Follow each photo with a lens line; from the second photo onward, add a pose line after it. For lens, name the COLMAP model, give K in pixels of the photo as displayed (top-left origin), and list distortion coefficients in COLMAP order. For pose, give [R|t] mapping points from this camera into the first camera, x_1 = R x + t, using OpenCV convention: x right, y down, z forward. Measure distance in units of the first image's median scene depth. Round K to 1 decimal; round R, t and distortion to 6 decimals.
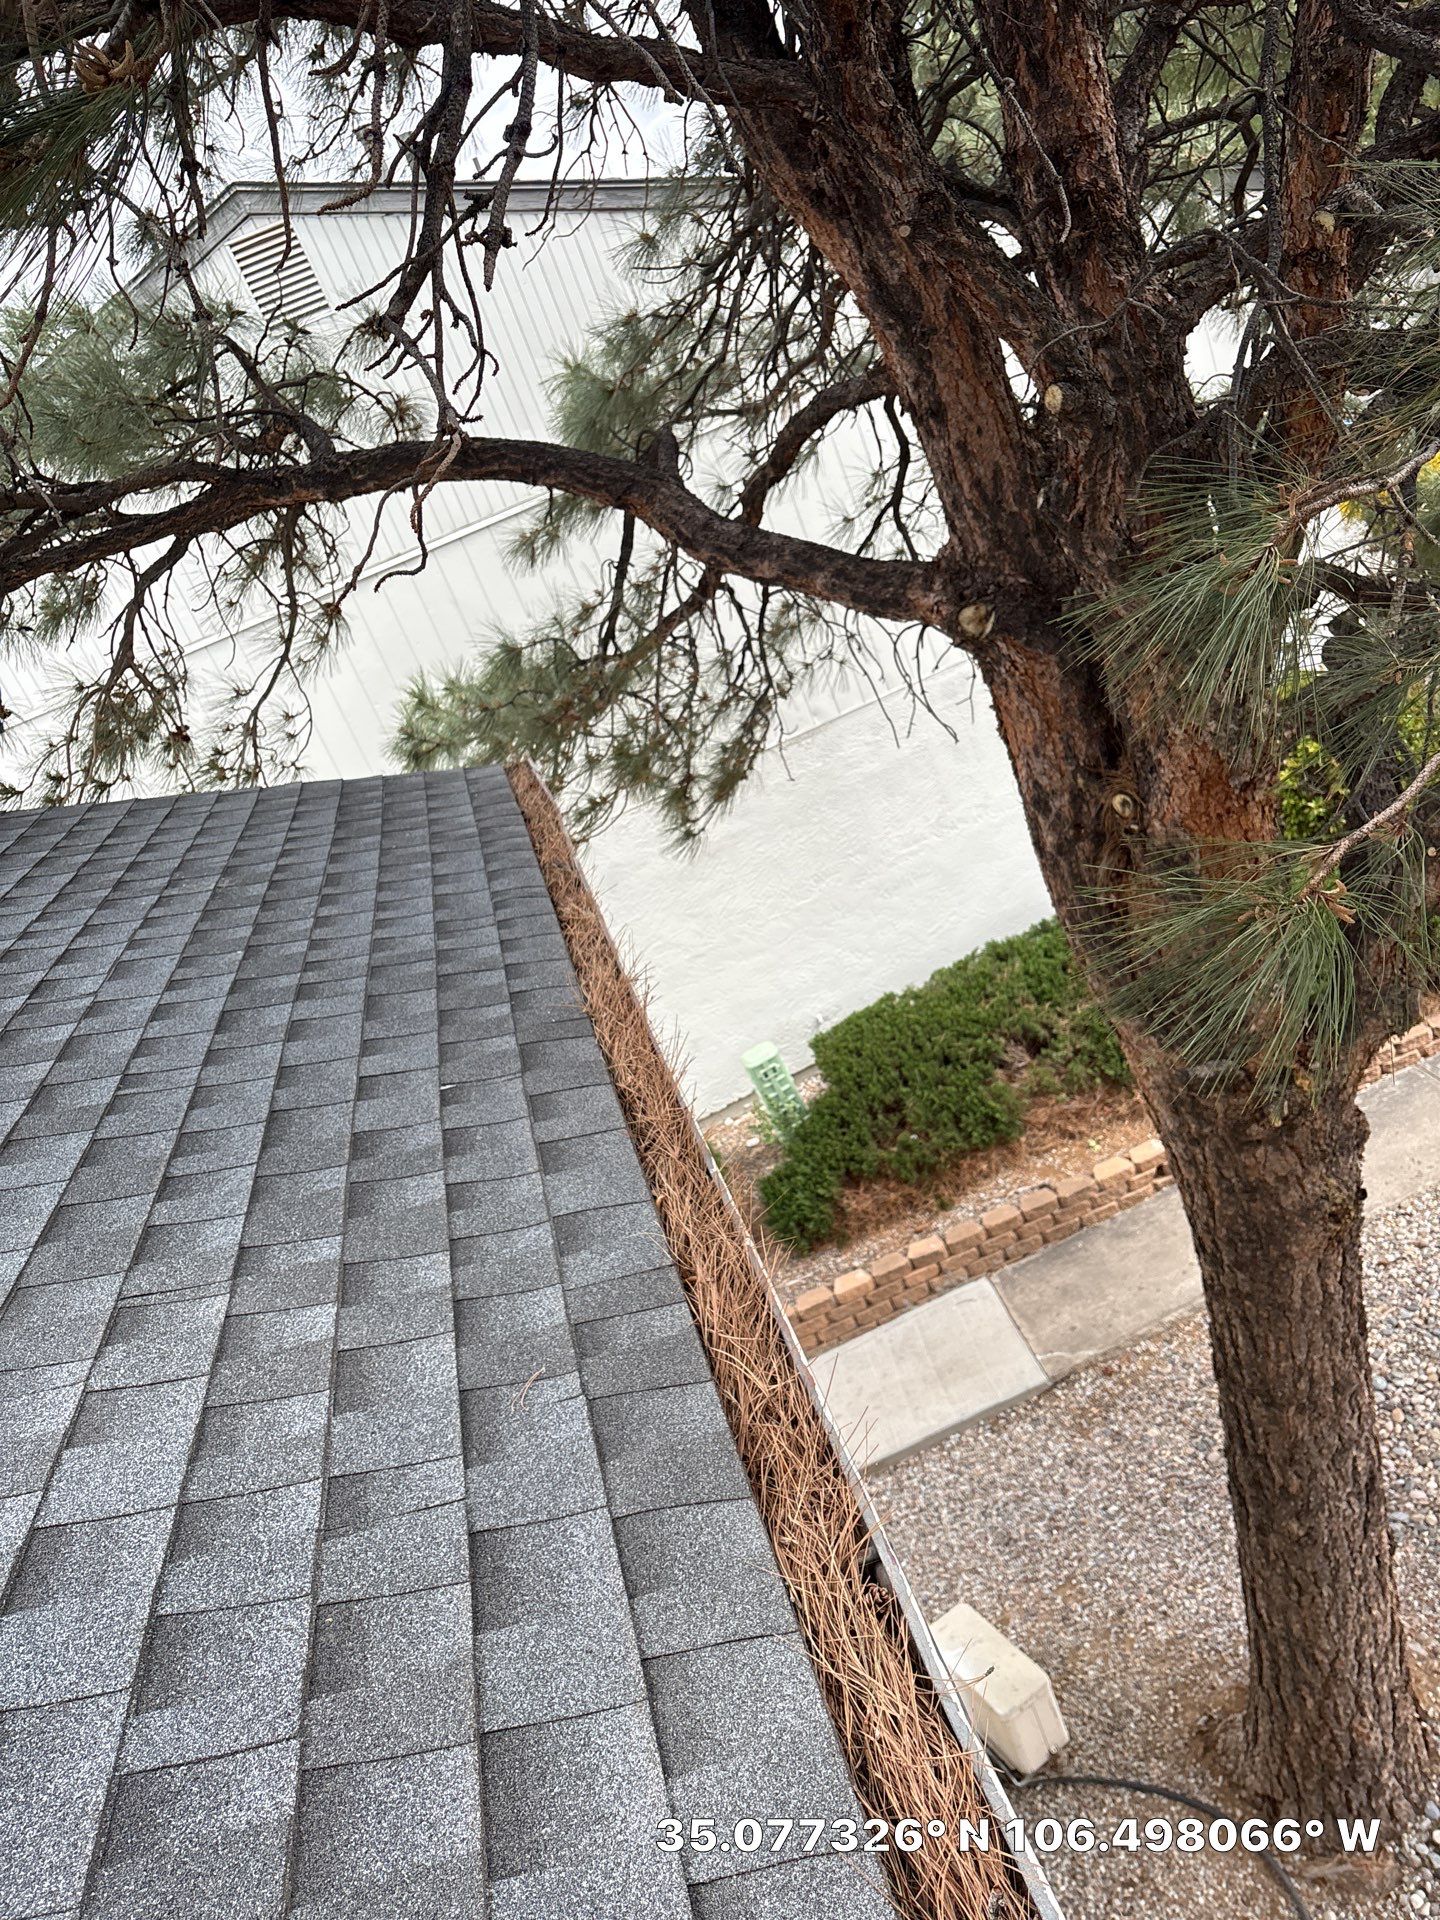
lens RADIAL K [[1503.6, 0, 720.0], [0, 1503.6, 960.0], [0, 0, 1]] dist [0.073803, -0.105857]
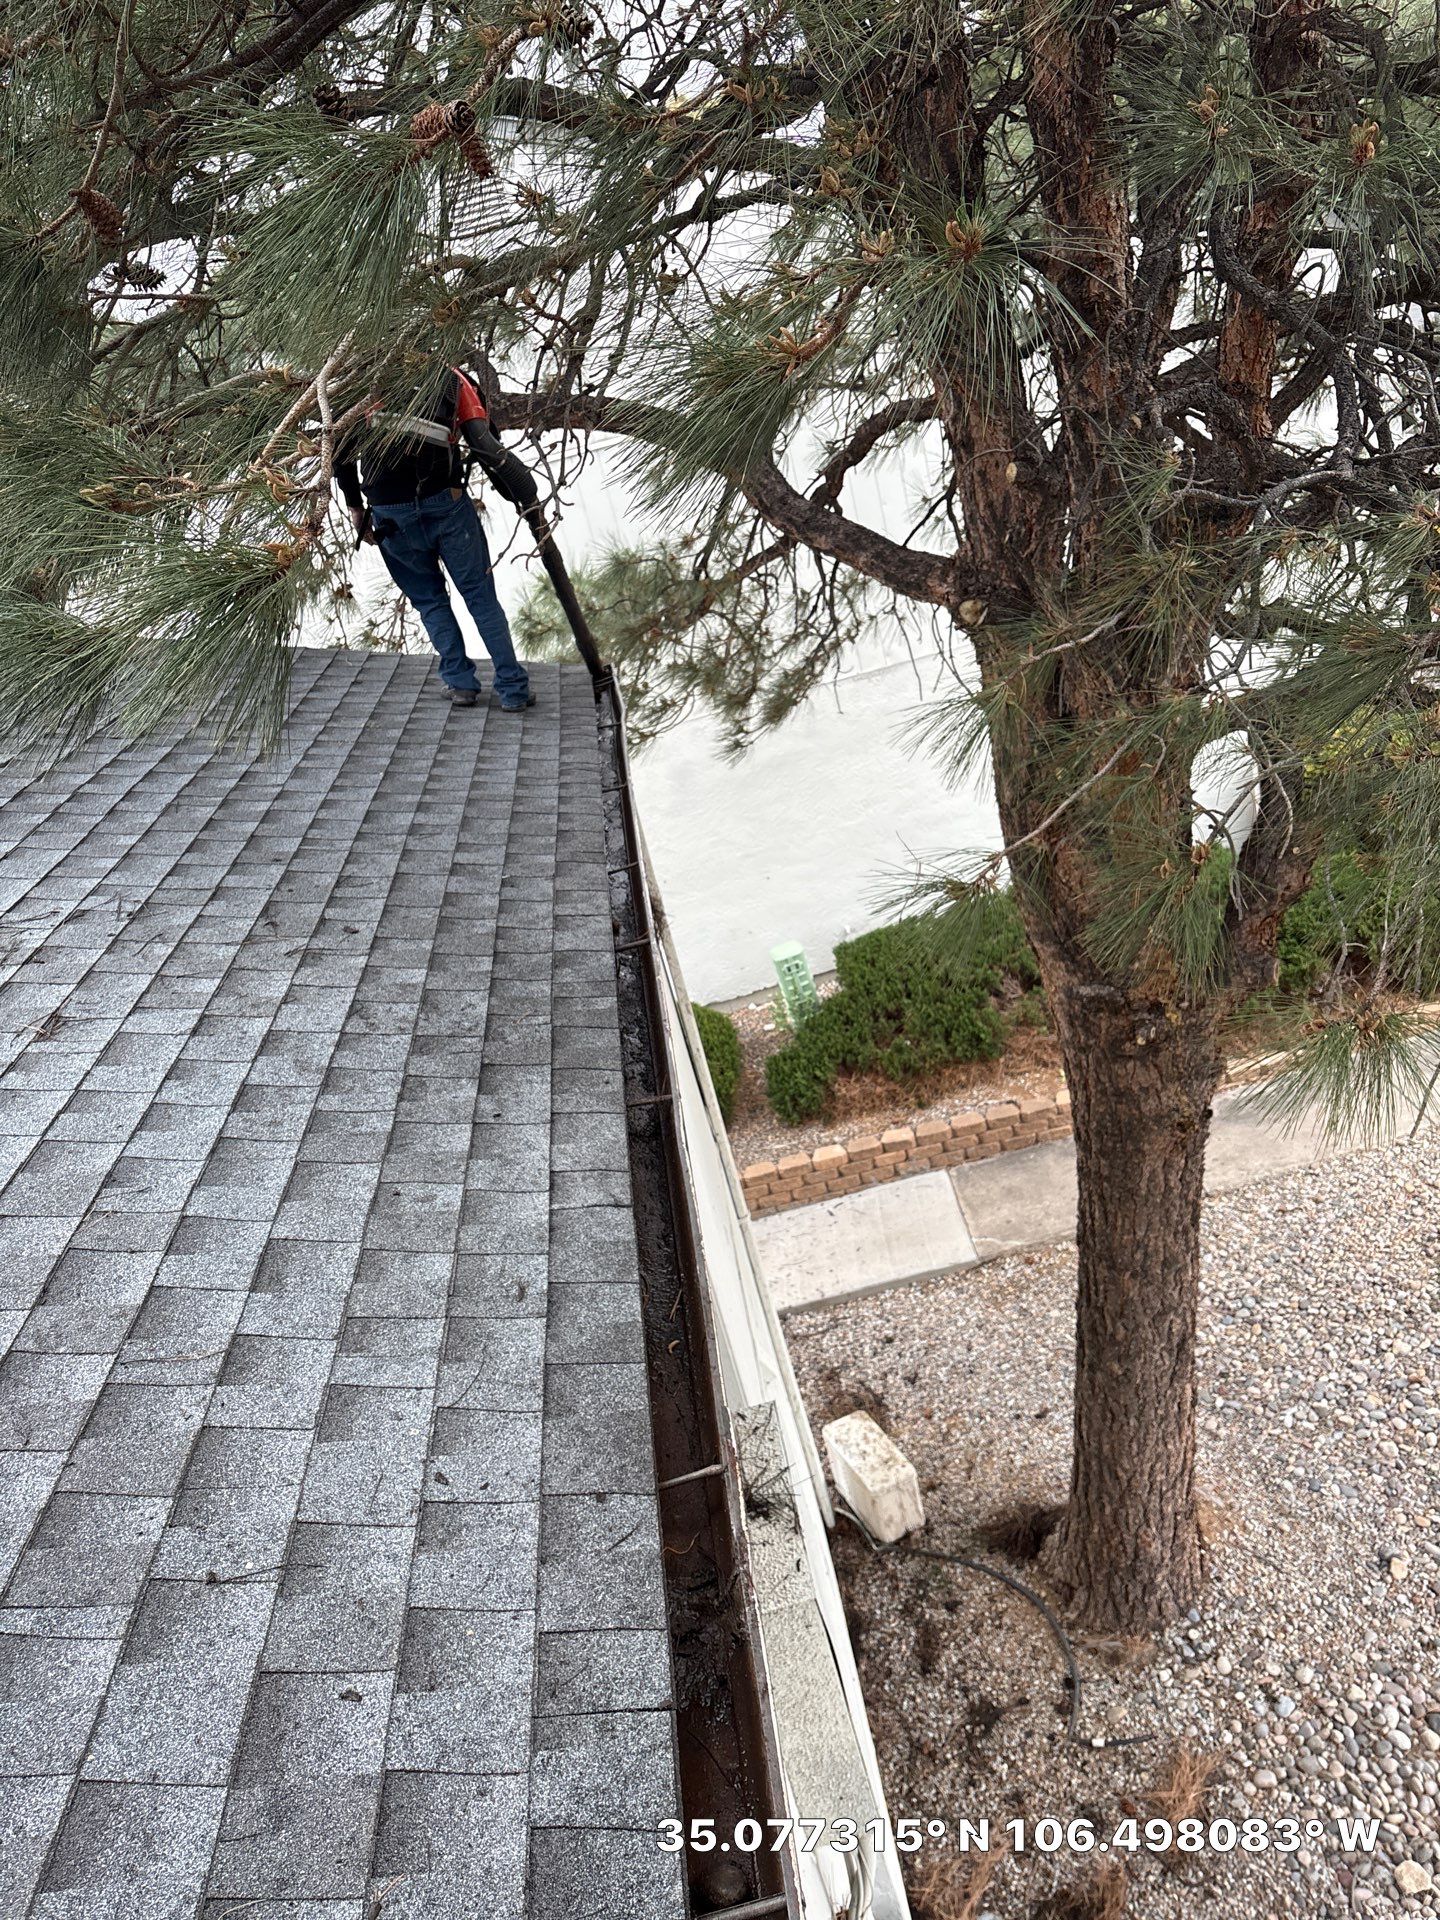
lens RADIAL K [[1401.3, 0, 720.0], [0, 1401.3, 960.0], [0, 0, 1]] dist [0.101127, -0.208593]
pose [[0.985781, 0.165075, -0.031393, 0.024066], [-0.162525, 0.984122, 0.071344, 0.006698], [0.042672, -0.065228, 0.996958, -0.111013]]
